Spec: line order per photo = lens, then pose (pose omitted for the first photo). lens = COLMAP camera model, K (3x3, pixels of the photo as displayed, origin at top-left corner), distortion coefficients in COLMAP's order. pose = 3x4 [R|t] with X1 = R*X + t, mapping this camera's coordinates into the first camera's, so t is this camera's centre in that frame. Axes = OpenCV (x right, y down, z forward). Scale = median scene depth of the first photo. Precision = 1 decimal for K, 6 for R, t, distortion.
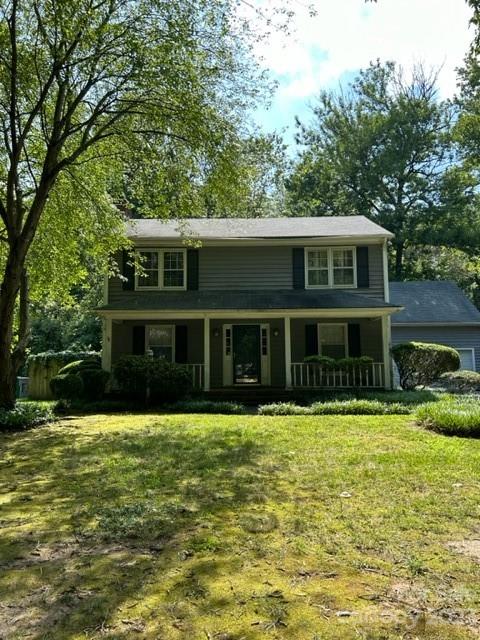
lens RADIAL K [[495.5, 0, 240.1], [0, 495.5, 318.0], [0, 0, 1]] dist [-0.001502, -0.001969]
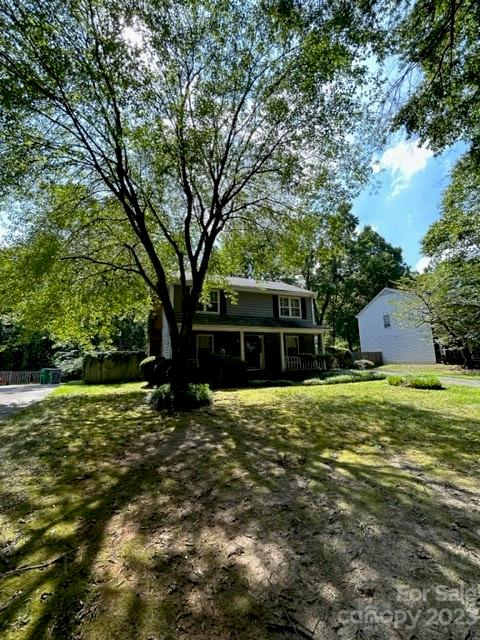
lens RADIAL K [[257.6, 0, 245.4], [0, 257.6, 318.1], [0, 0, 1]] dist [-0.024754, -0.000115]
pose [[0.902190, 0.054559, 0.427875, -0.468358], [-0.028997, 0.997396, -0.066039, 0.014036], [-0.430363, 0.047173, 0.901422, 0.196065]]
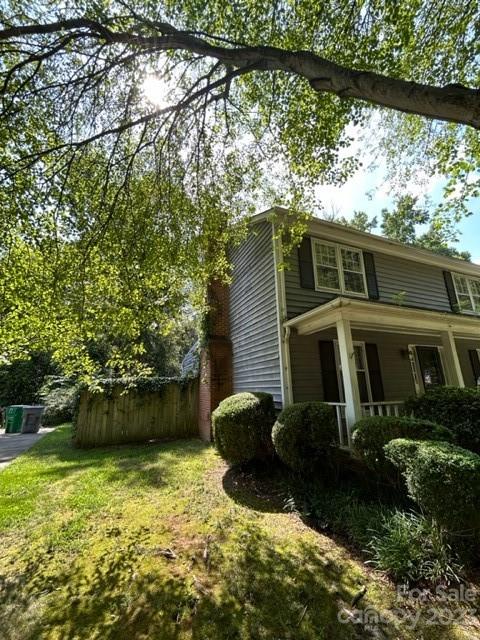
lens RADIAL K [[257.6, 0, 240.8], [0, 257.6, 317.0], [0, 0, 1]] dist [-0.024754, -0.000115]
pose [[0.922804, 0.098475, 0.372472, -0.510562], [-0.038892, 0.985654, -0.164234, 0.054221], [-0.383302, 0.137069, 0.913396, 0.813021]]
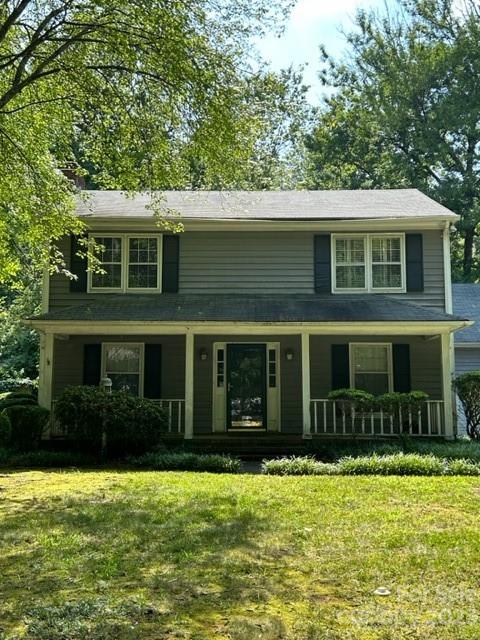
lens RADIAL K [[714.8, 0, 238.0], [0, 714.8, 320.6], [0, 0, 1]] dist [-0.003827, 0.000000]
pose [[0.999943, 0.010504, -0.002116, 0.002626], [-0.010538, 0.999806, -0.016642, -0.002040], [0.001941, 0.016663, 0.999859, -0.004641]]
